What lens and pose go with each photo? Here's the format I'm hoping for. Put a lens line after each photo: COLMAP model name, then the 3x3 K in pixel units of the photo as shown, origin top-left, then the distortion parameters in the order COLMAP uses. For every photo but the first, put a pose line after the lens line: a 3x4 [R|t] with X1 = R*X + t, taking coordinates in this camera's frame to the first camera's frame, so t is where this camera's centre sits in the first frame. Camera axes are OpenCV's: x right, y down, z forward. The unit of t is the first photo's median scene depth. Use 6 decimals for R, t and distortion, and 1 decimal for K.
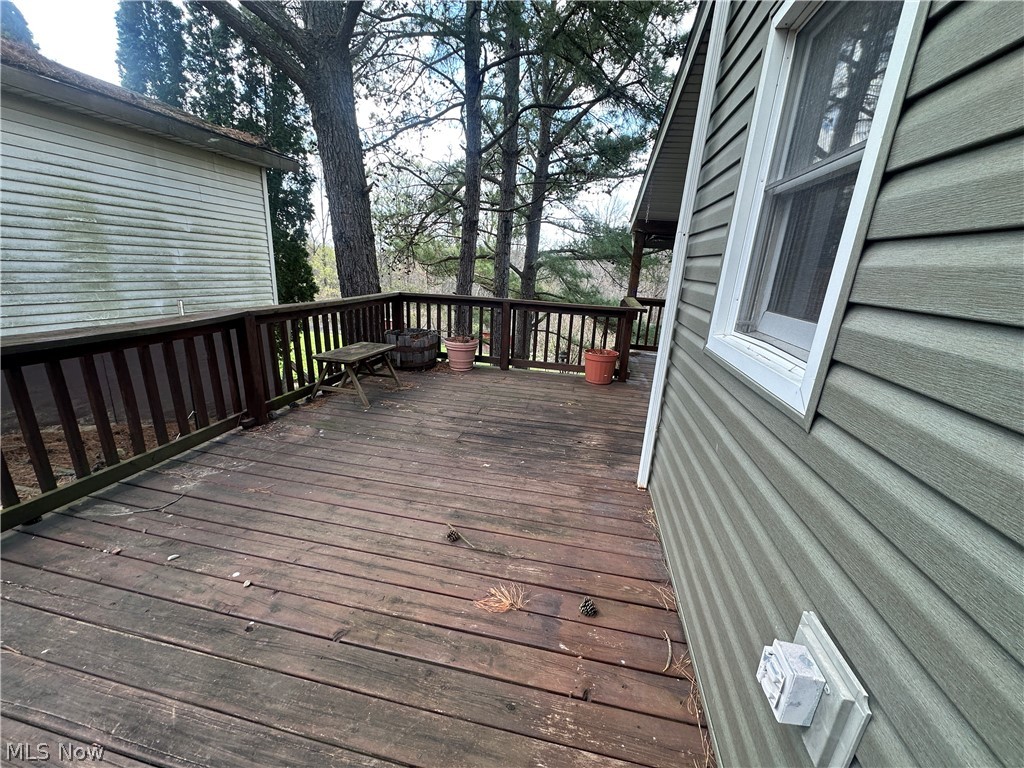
lens RADIAL K [[410.1, 0, 512.0], [0, 410.1, 384.0], [0, 0, 1]] dist [-0.001475, 0.000439]
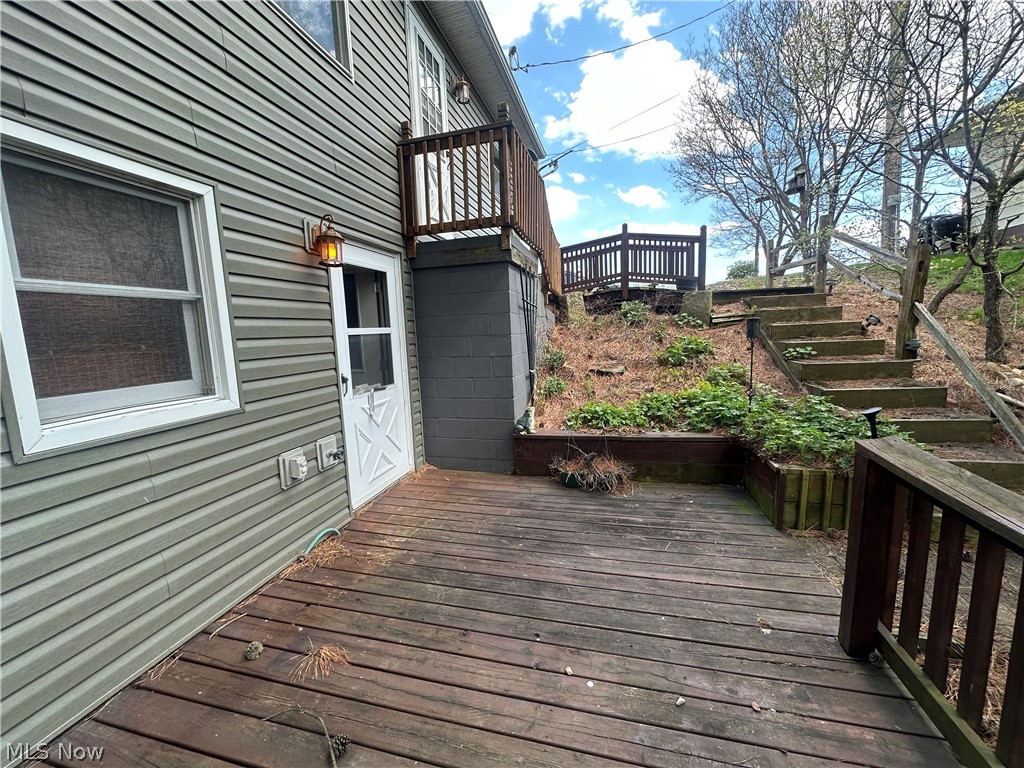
lens RADIAL K [[410.1, 0, 512.0], [0, 410.1, 384.0], [0, 0, 1]] dist [-0.001475, 0.000439]
pose [[-0.997906, -0.027192, 0.058695, -0.579688], [-0.000112, 0.908087, 0.418781, -0.599984], [-0.064688, 0.417897, -0.906188, 1.715789]]
